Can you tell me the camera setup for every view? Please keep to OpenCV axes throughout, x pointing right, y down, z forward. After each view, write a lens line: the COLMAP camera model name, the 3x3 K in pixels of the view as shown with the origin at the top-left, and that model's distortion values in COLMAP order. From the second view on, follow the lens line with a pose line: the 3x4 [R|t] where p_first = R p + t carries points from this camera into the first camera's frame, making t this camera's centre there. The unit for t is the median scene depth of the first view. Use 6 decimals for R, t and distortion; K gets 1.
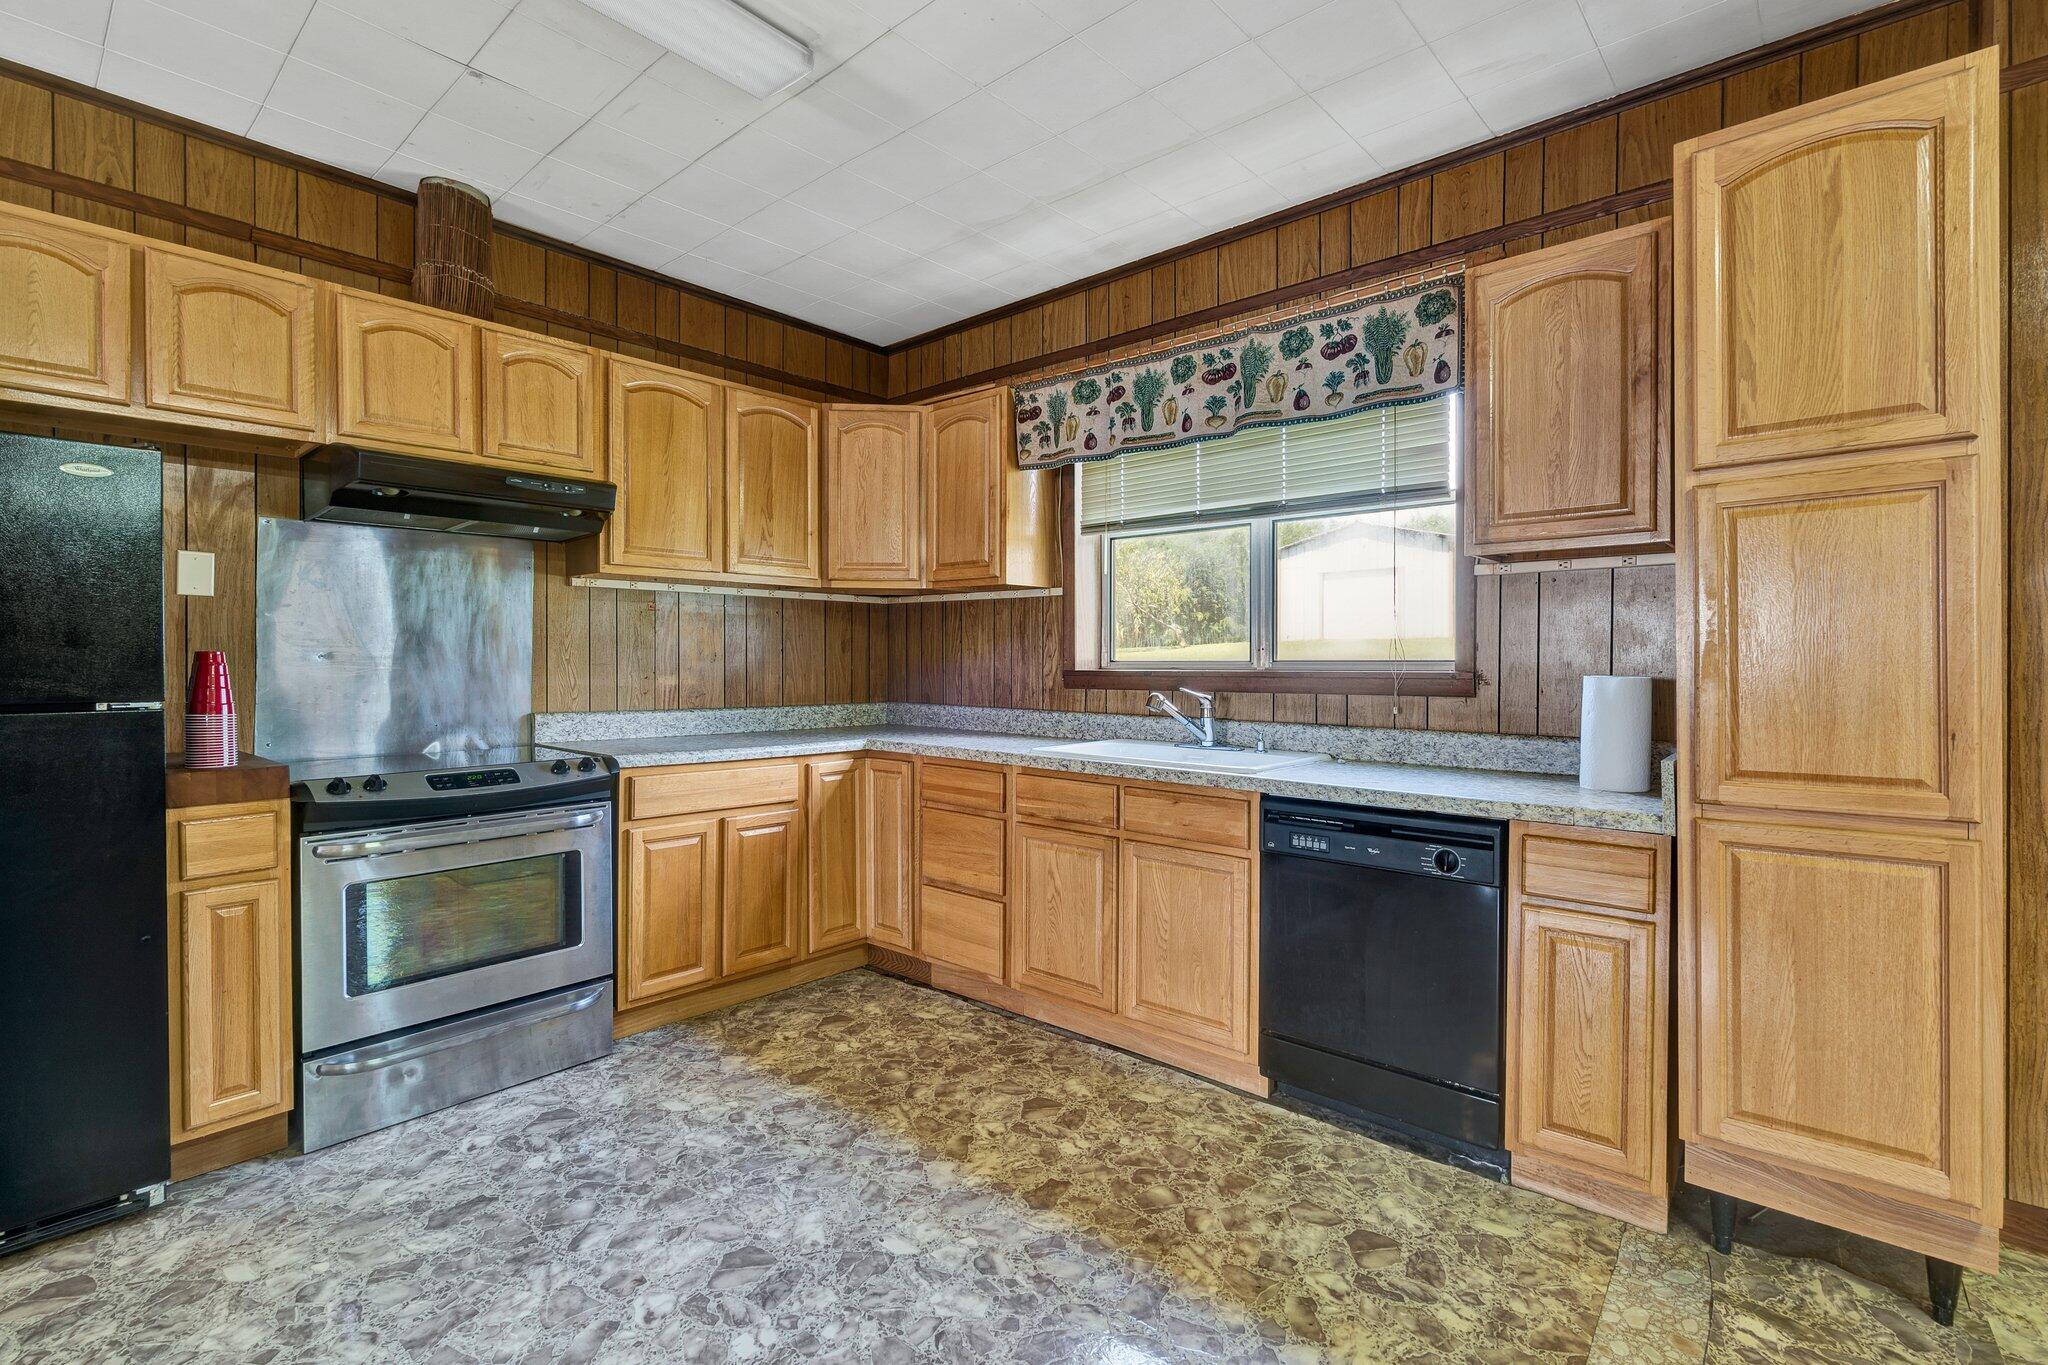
lens RADIAL K [[936.8, 0, 1024.3], [0, 936.8, 672.0], [0, 0, 1]] dist [0.001924, 0.000580]
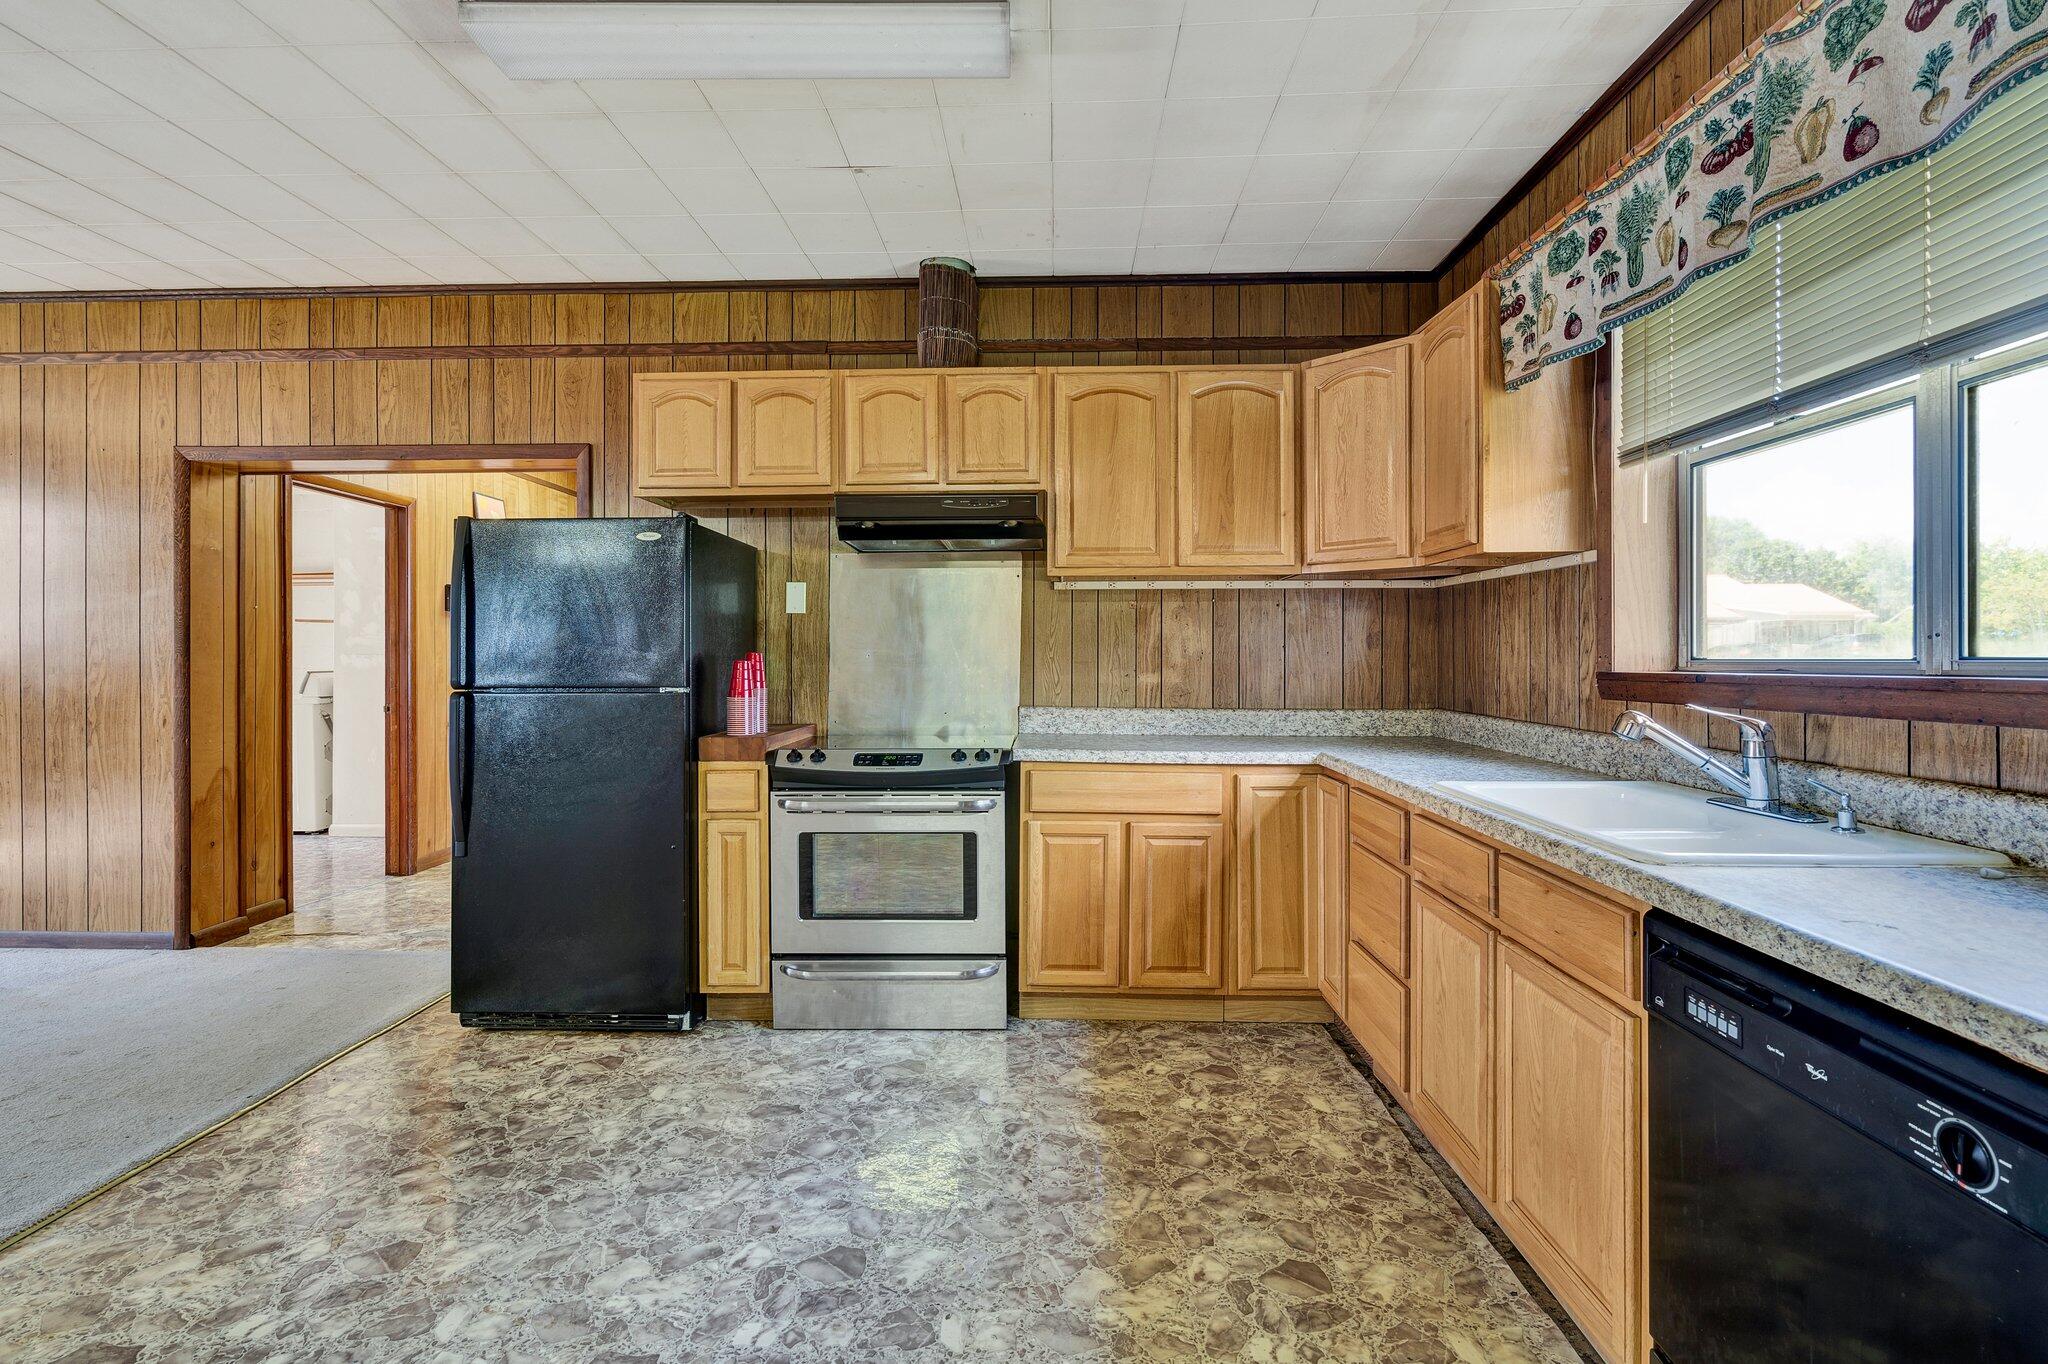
lens RADIAL K [[940.7, 0, 1030.2], [0, 940.7, 660.9], [0, 0, 1]] dist [-0.003952, 0.004805]
pose [[0.639637, 0.000142, -0.768677, 0.361713], [-0.006814, 0.999962, -0.005485, -0.003851], [0.768647, 0.008747, 0.639614, 0.307028]]
